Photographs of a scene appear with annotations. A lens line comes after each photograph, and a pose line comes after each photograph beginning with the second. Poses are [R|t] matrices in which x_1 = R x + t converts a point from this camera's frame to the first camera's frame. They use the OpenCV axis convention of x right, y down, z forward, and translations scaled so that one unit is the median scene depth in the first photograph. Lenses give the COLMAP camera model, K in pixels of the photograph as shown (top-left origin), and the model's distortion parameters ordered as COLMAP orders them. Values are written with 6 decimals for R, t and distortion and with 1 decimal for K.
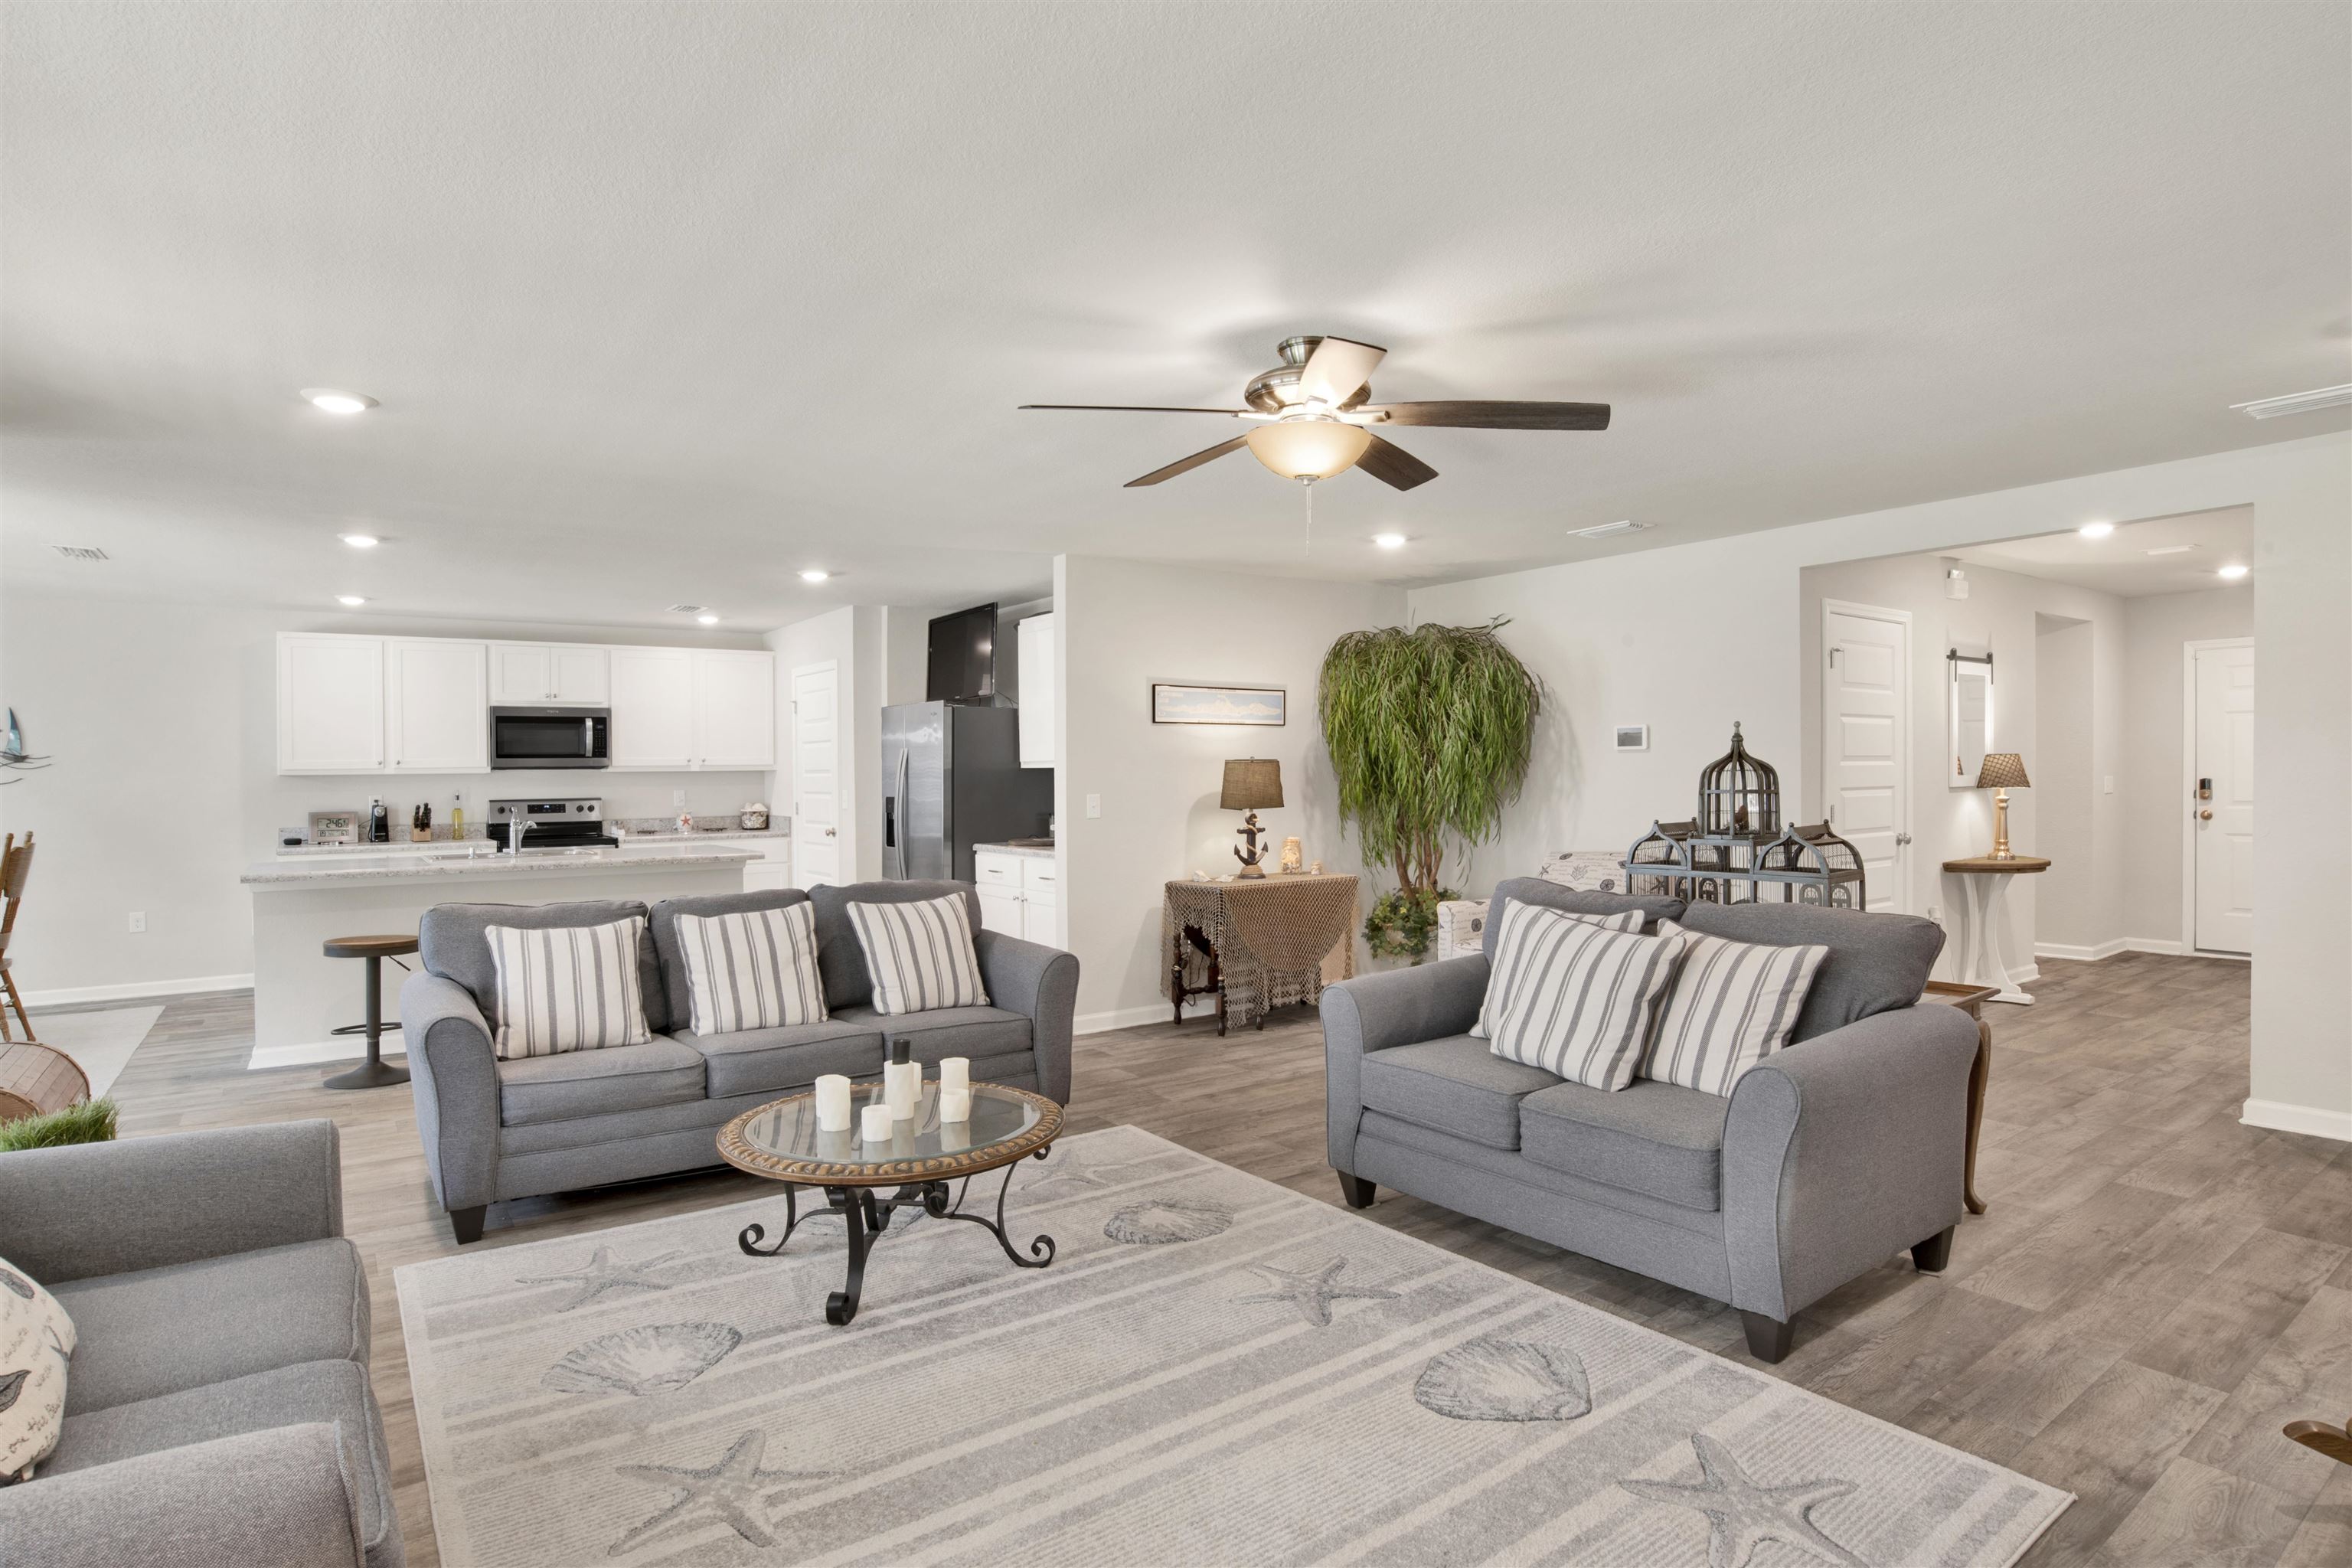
lens RADIAL K [[1229.1, 0, 1164.2], [0, 1229.1, 779.5], [0, 0, 1]] dist [-0.029092, -0.000514]
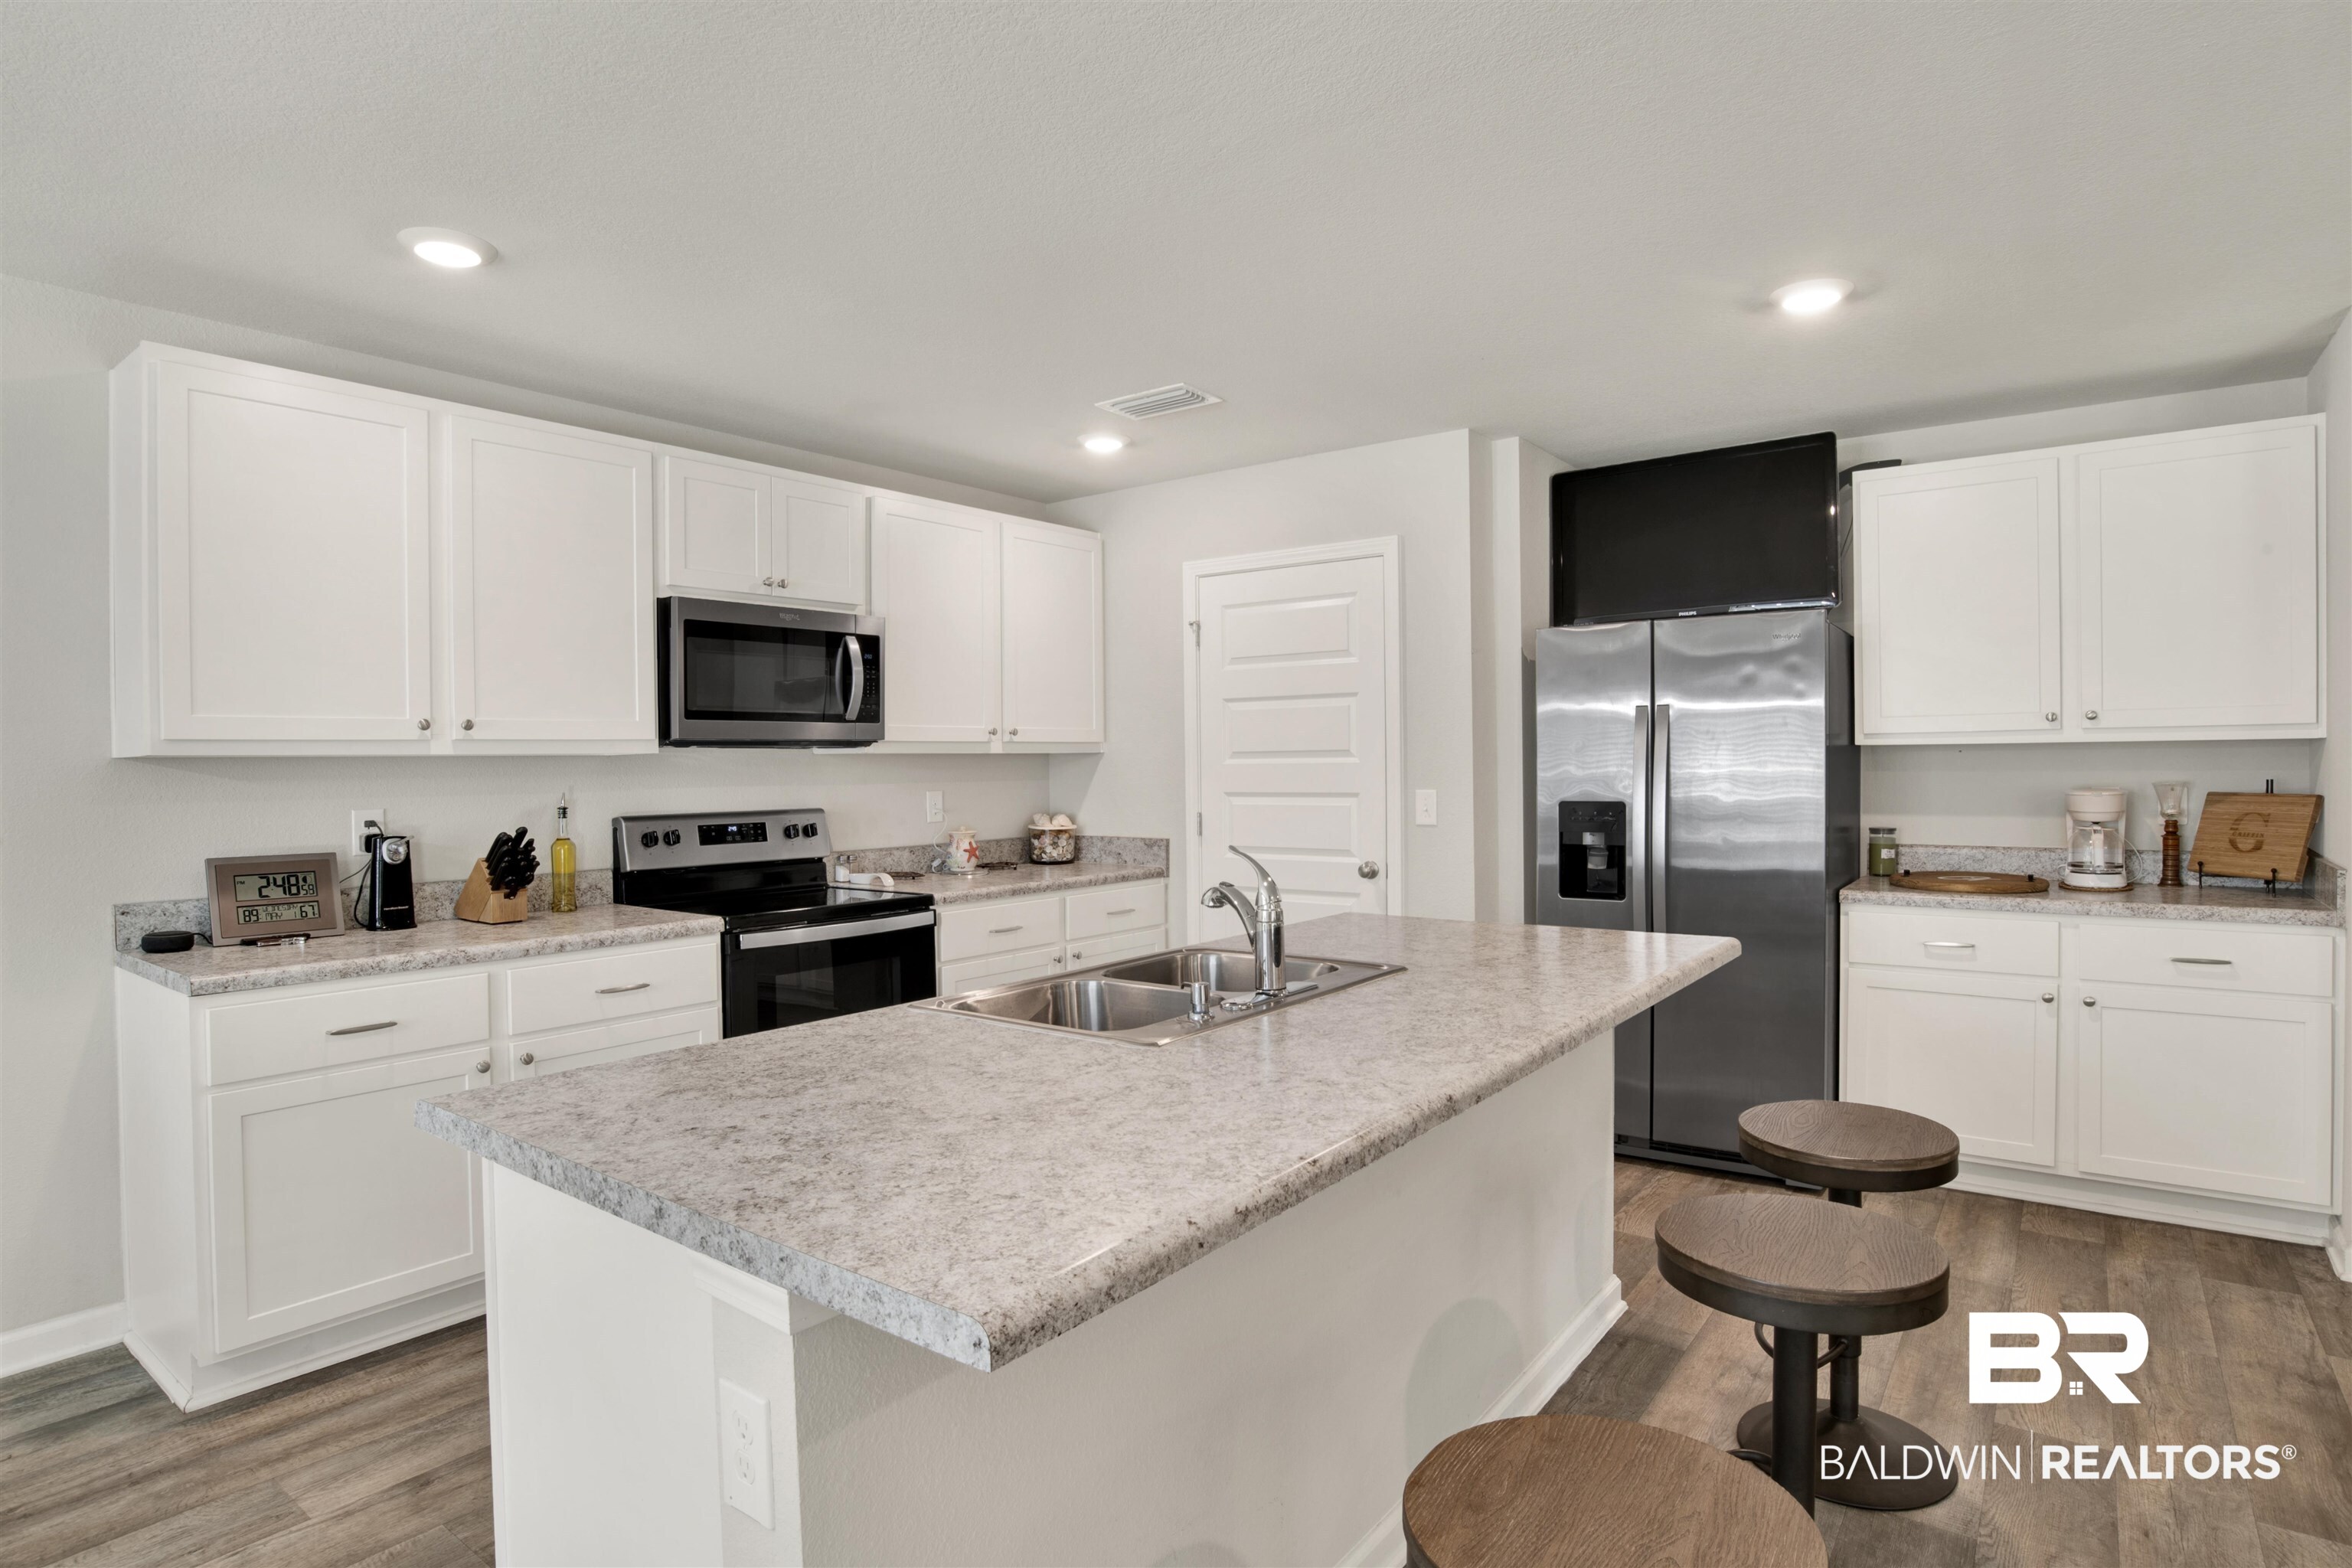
lens RADIAL K [[1229.1, 0, 1194.5], [0, 1229.1, 800.5], [0, 0, 1]] dist [-0.029092, -0.000514]
pose [[0.962348, -0.008895, 0.271674, -0.475083], [0.002410, 0.999704, 0.024195, 0.000655], [-0.271809, -0.022630, 0.962085, 0.520492]]
